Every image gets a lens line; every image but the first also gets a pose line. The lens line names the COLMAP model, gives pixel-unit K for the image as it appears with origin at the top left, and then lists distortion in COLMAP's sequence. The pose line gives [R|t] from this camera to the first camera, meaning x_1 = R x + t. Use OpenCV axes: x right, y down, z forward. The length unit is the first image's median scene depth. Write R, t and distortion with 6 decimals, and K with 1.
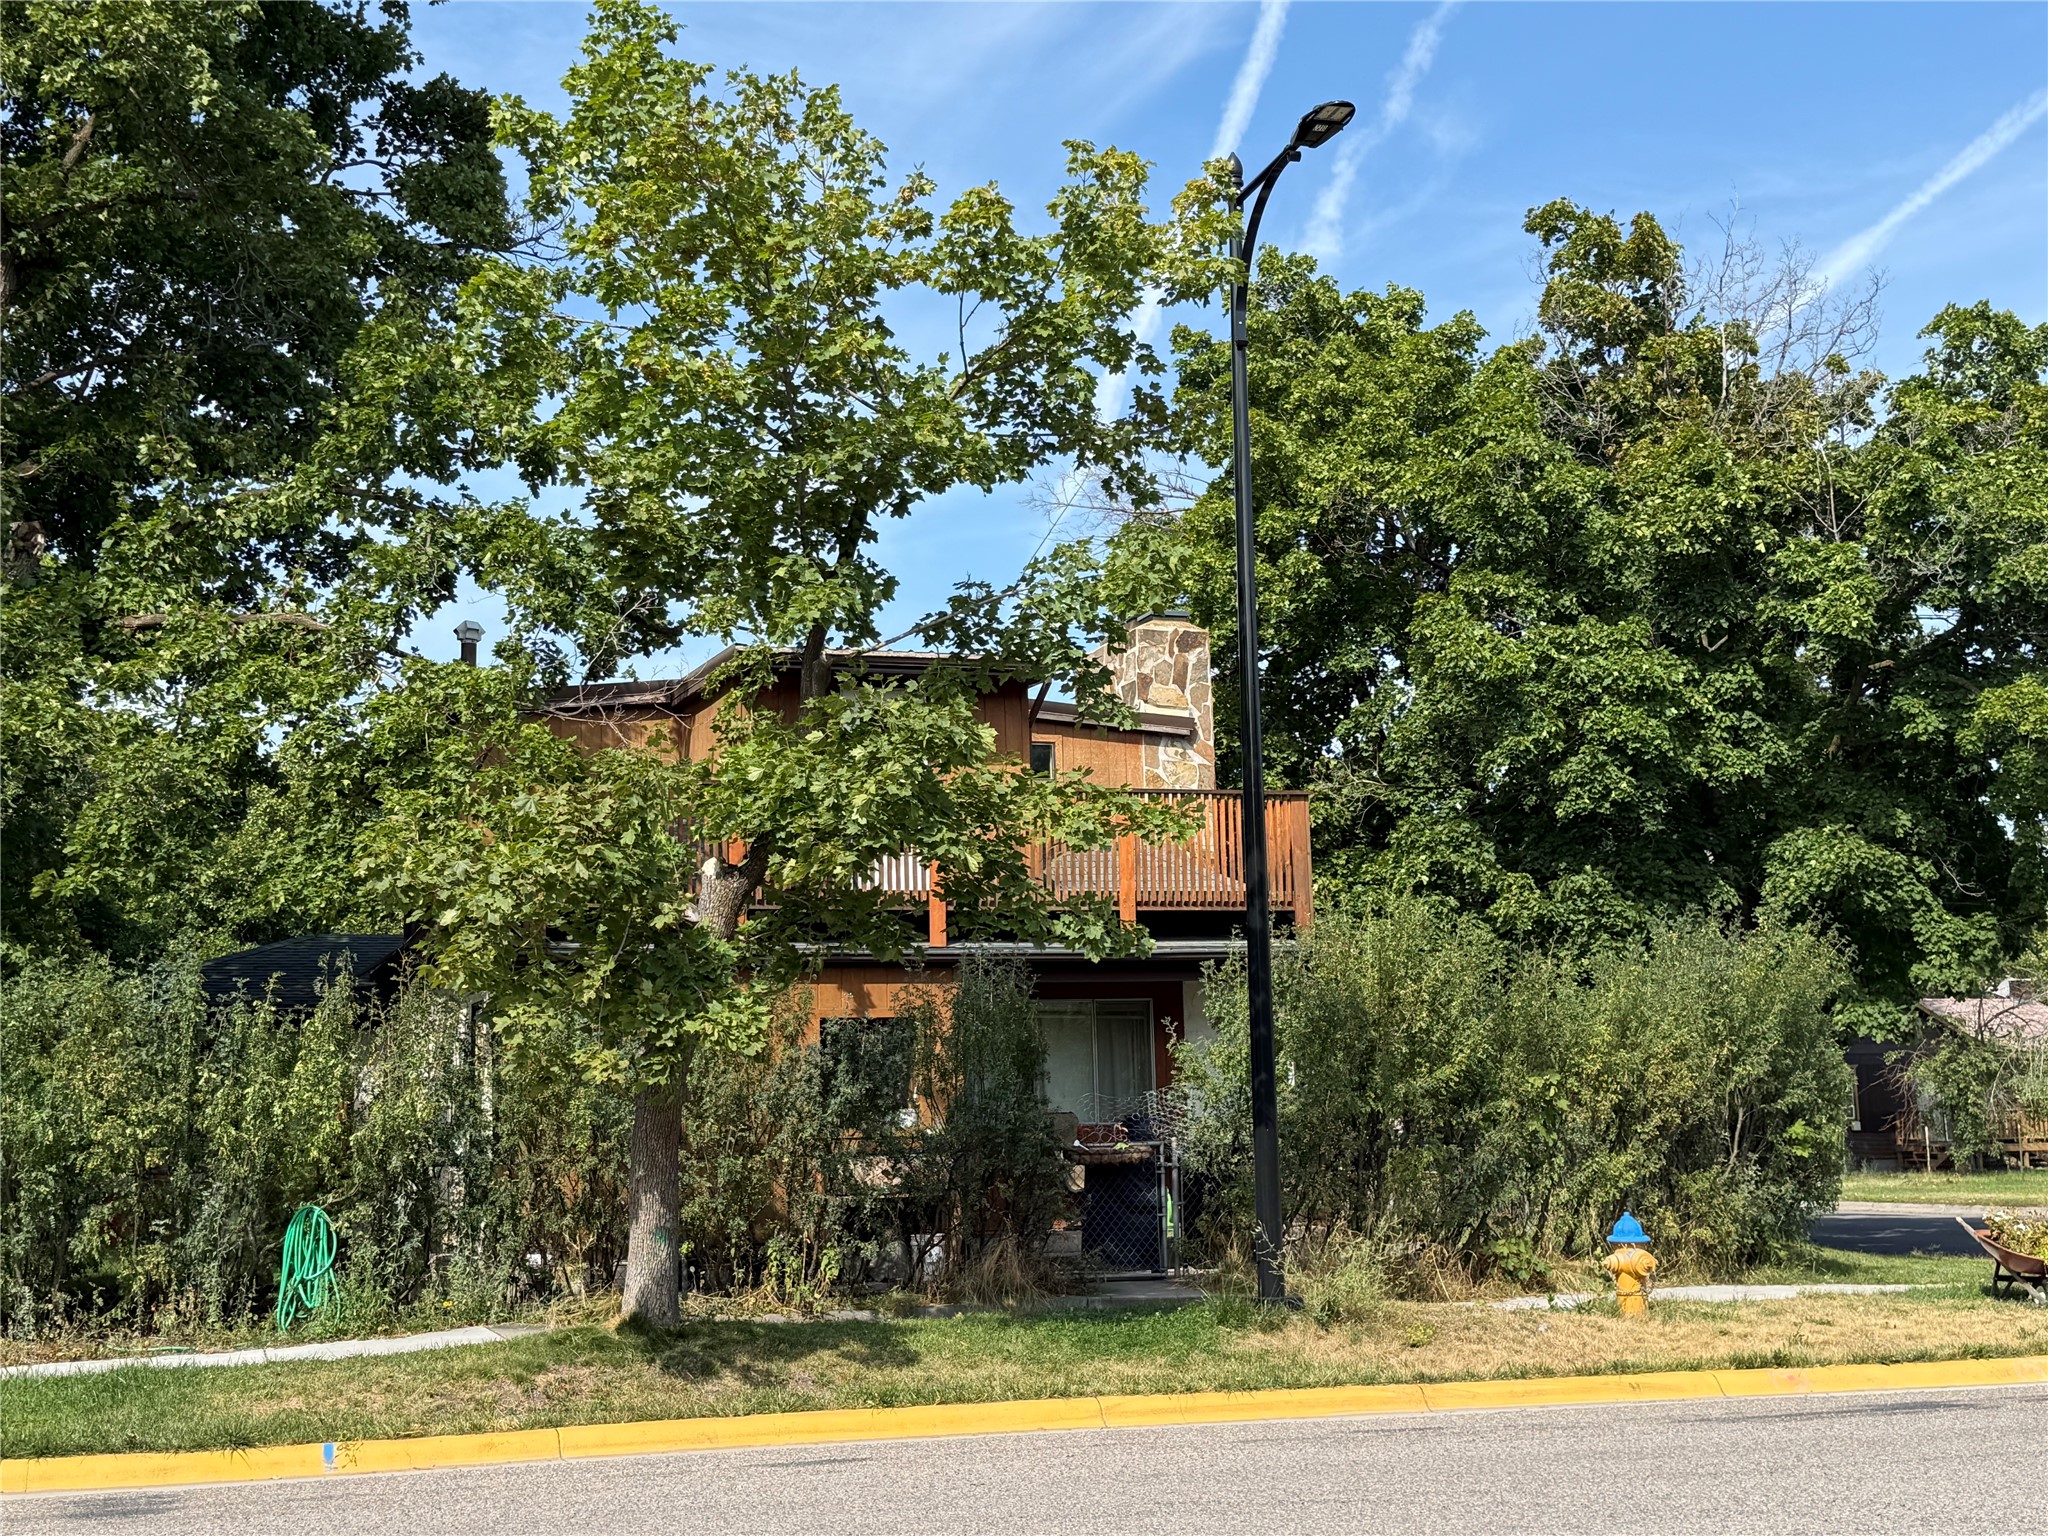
lens RADIAL K [[2553.7, 0, 1013.5], [0, 2553.7, 753.0], [0, 0, 1]] dist [0.137815, 0.000000]
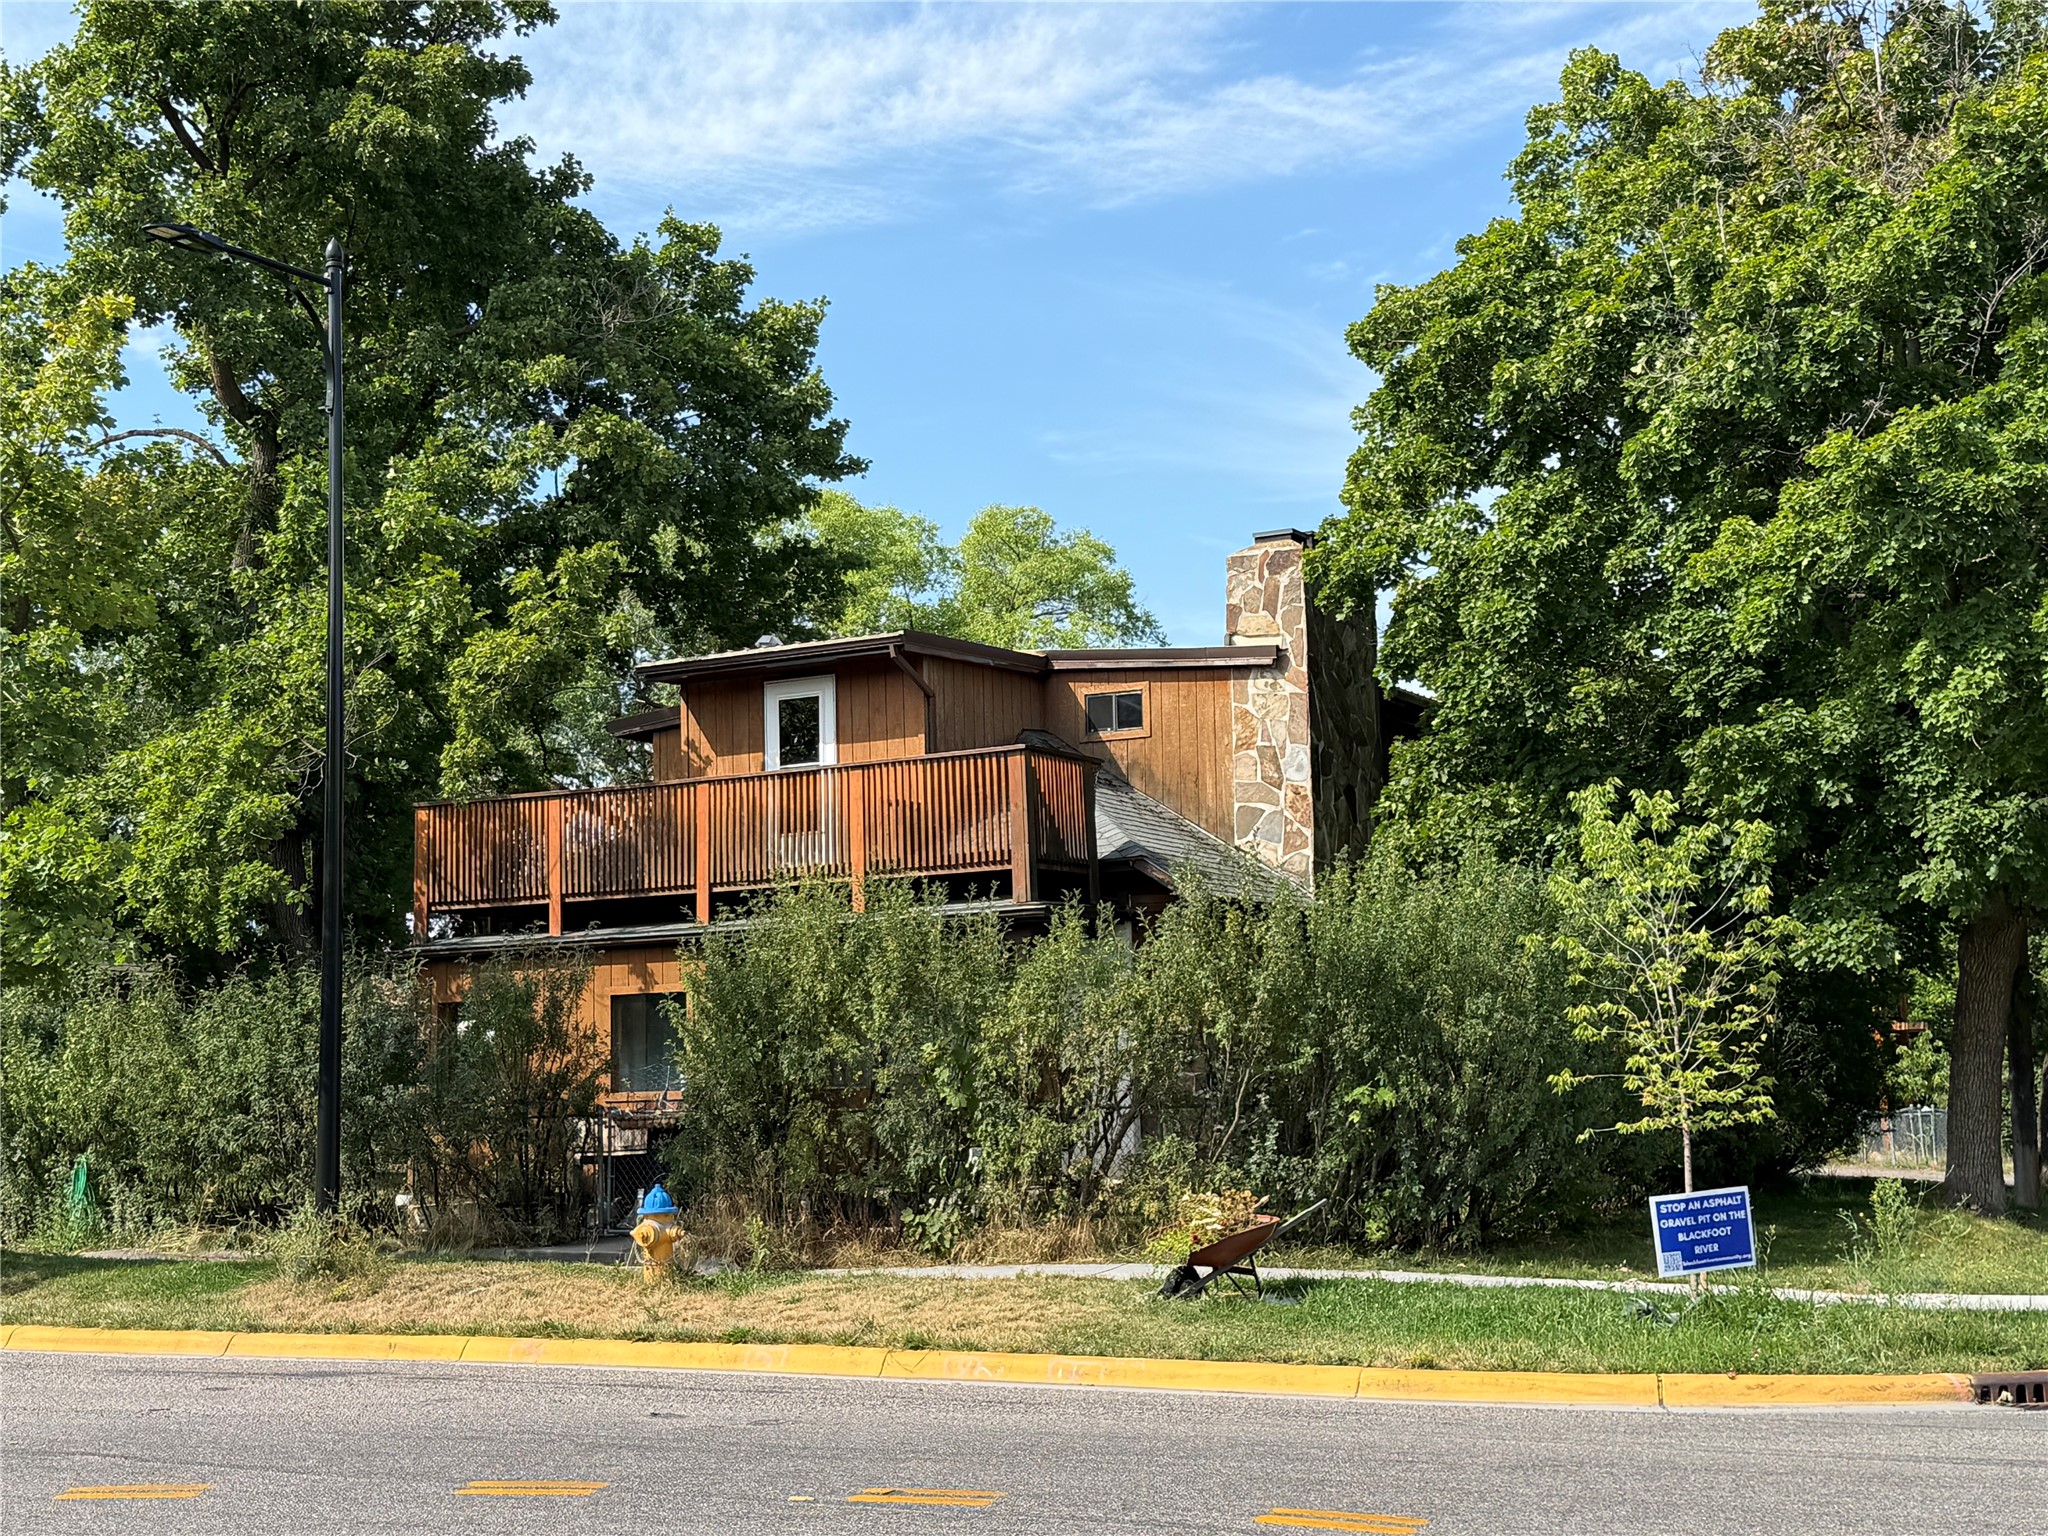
lens RADIAL K [[2791.1, 0, 1008.4], [0, 2791.1, 761.9], [0, 0, 1]] dist [0.137240, 0.000000]
pose [[0.670302, -0.081795, -0.737567, 0.811125], [0.118074, 0.993001, -0.002816, 0.021546], [0.732634, -0.085200, 0.675269, 0.253592]]
